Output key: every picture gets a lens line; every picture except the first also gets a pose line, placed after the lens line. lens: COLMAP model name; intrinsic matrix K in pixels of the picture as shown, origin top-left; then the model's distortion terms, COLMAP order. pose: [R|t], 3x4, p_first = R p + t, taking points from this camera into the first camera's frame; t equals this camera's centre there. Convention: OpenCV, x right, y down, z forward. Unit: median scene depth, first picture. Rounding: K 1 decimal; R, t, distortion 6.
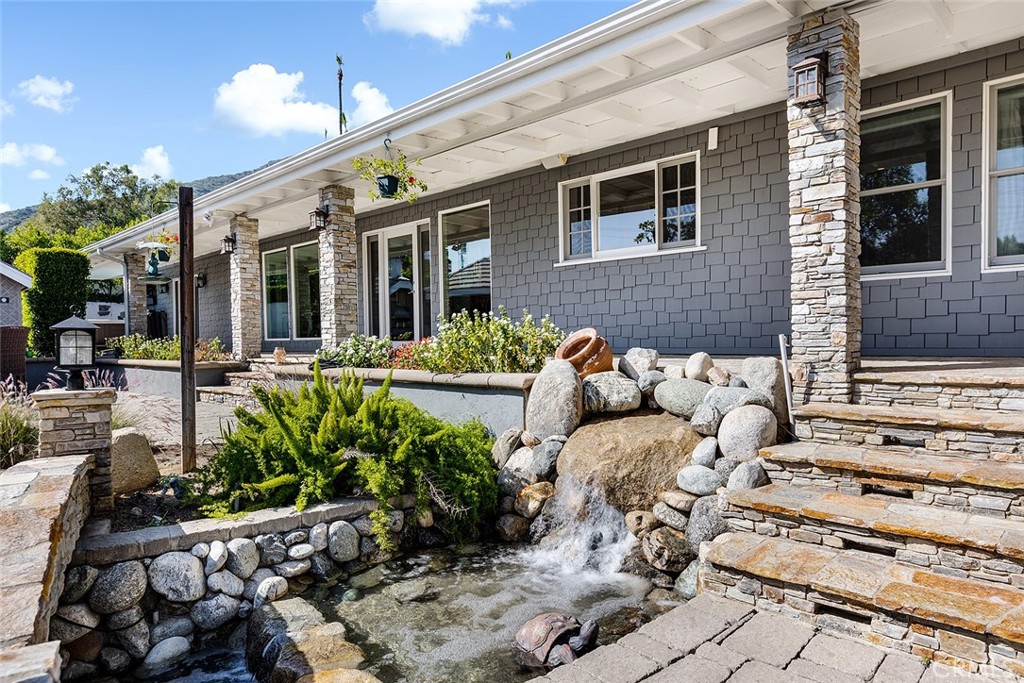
lens RADIAL K [[625.0, 0, 511.0], [0, 625.0, 356.2], [0, 0, 1]] dist [0.005736, -0.001340]
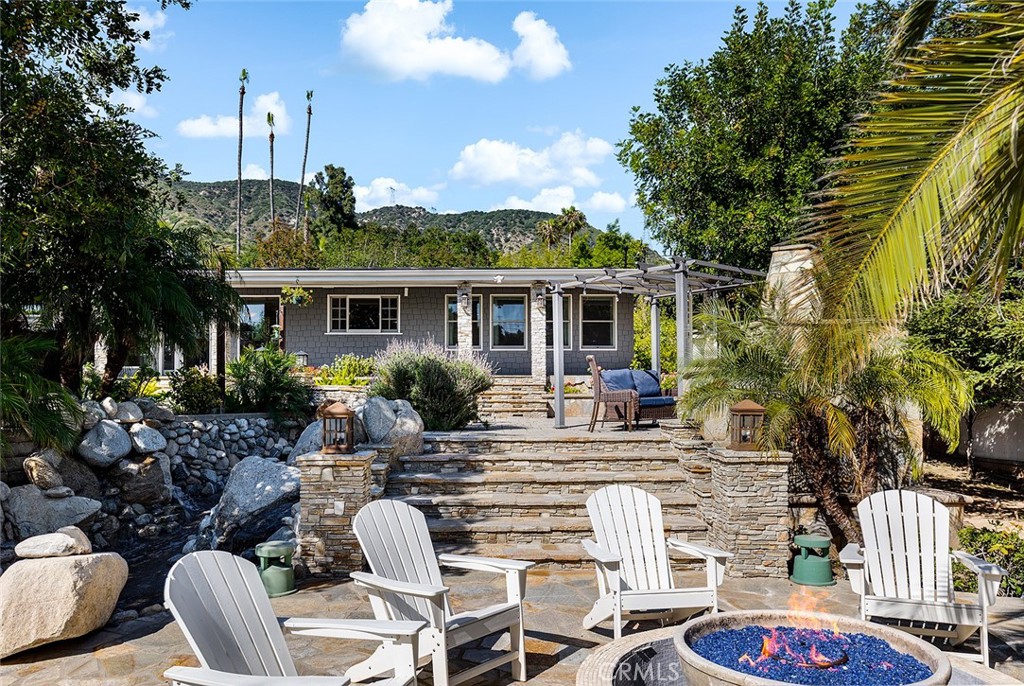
lens RADIAL K [[746.6, 0, 513.7], [0, 746.6, 375.8], [0, 0, 1]] dist [-0.001138, -0.000364]
pose [[0.710817, 0.027395, 0.702843, -2.549088], [0.013815, 0.998505, -0.052891, 0.279665], [-0.703241, 0.047306, 0.709376, -2.487795]]
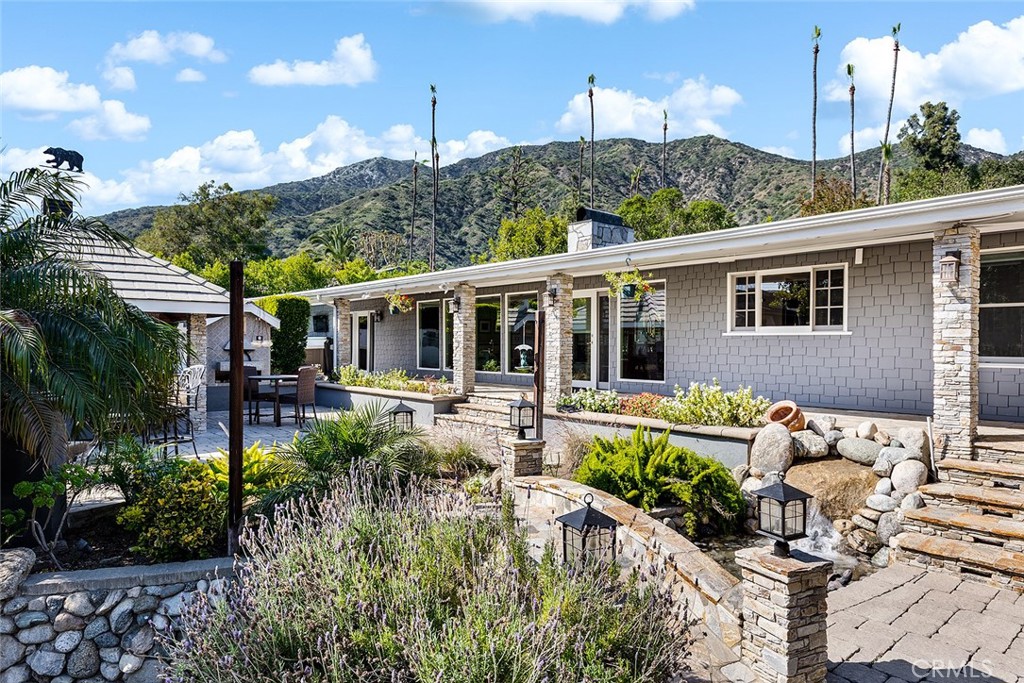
lens RADIAL K [[631.0, 0, 515.1], [0, 631.0, 356.6], [0, 0, 1]] dist [-0.001958, 0.001521]
pose [[0.996183, 0.019648, -0.085051, -0.533721], [-0.020423, 0.999757, -0.008251, -0.161618], [0.084868, 0.009957, 0.996342, -0.781796]]
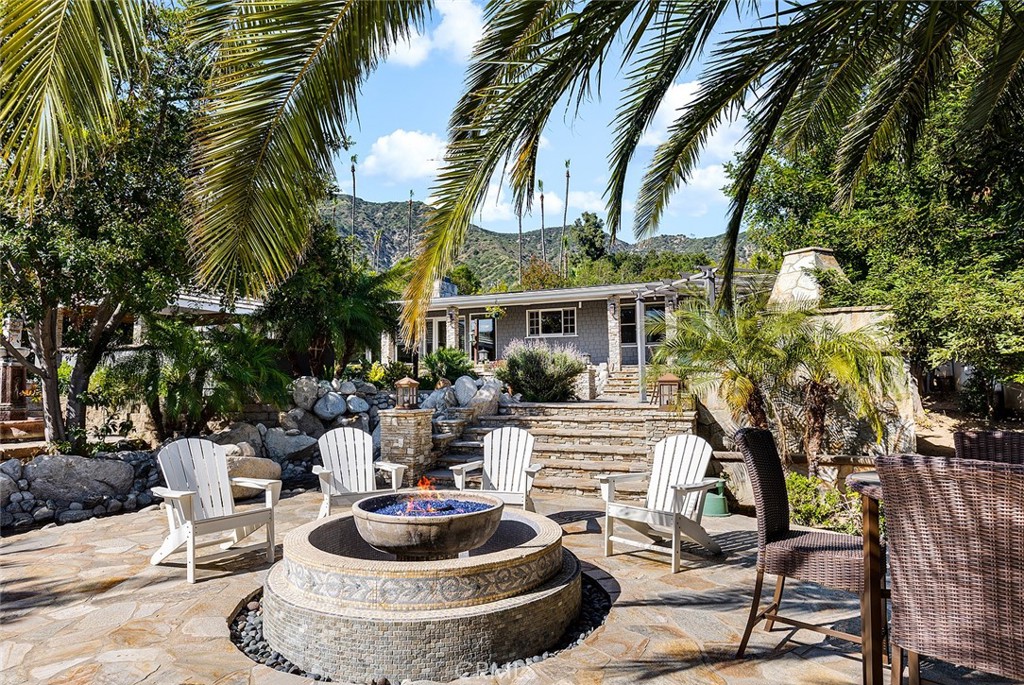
lens RADIAL K [[590.3, 0, 512.0], [0, 590.3, 342.5], [0, 0, 1]] dist [0.003960, 0.000433]
pose [[0.932253, 0.035168, 0.360094, -2.036141], [0.003331, 0.994388, -0.105739, 0.350302], [-0.361792, 0.099775, 0.926904, -3.186721]]
